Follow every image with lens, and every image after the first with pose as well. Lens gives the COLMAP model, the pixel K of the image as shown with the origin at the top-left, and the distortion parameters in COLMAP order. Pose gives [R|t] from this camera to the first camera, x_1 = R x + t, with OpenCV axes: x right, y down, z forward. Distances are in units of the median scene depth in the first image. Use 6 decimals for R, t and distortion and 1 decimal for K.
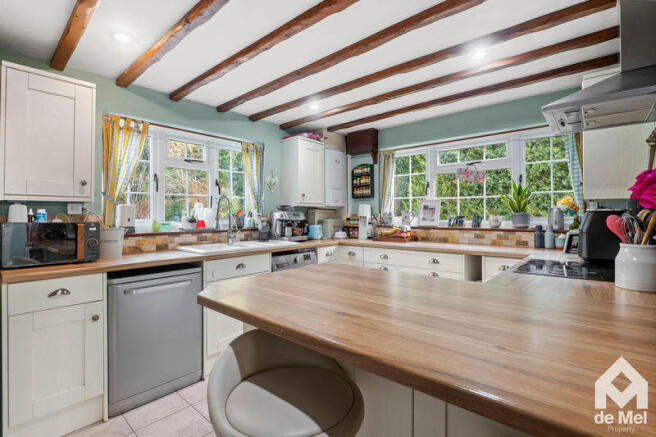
lens RADIAL K [[310.4, 0, 328.2], [0, 310.4, 215.8], [0, 0, 1]] dist [-0.001123, -0.000120]
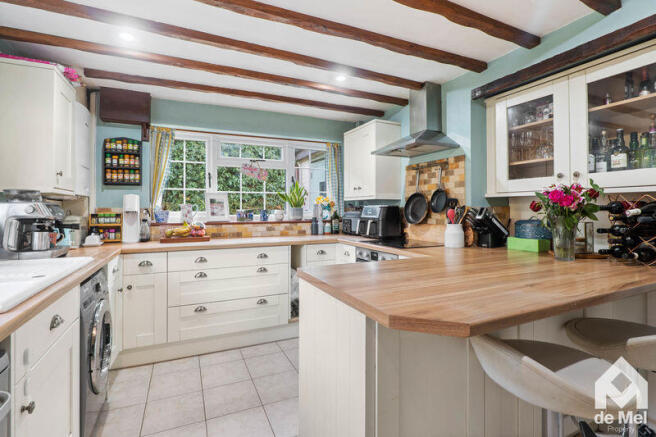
lens RADIAL K [[310.4, 0, 323.5], [0, 310.4, 208.7], [0, 0, 1]] dist [-0.001123, -0.000120]
pose [[0.422262, 0.003680, 0.906466, -0.375605], [0.002897, 0.999981, -0.005409, 0.001323], [-0.906469, 0.004910, 0.422243, 0.319382]]
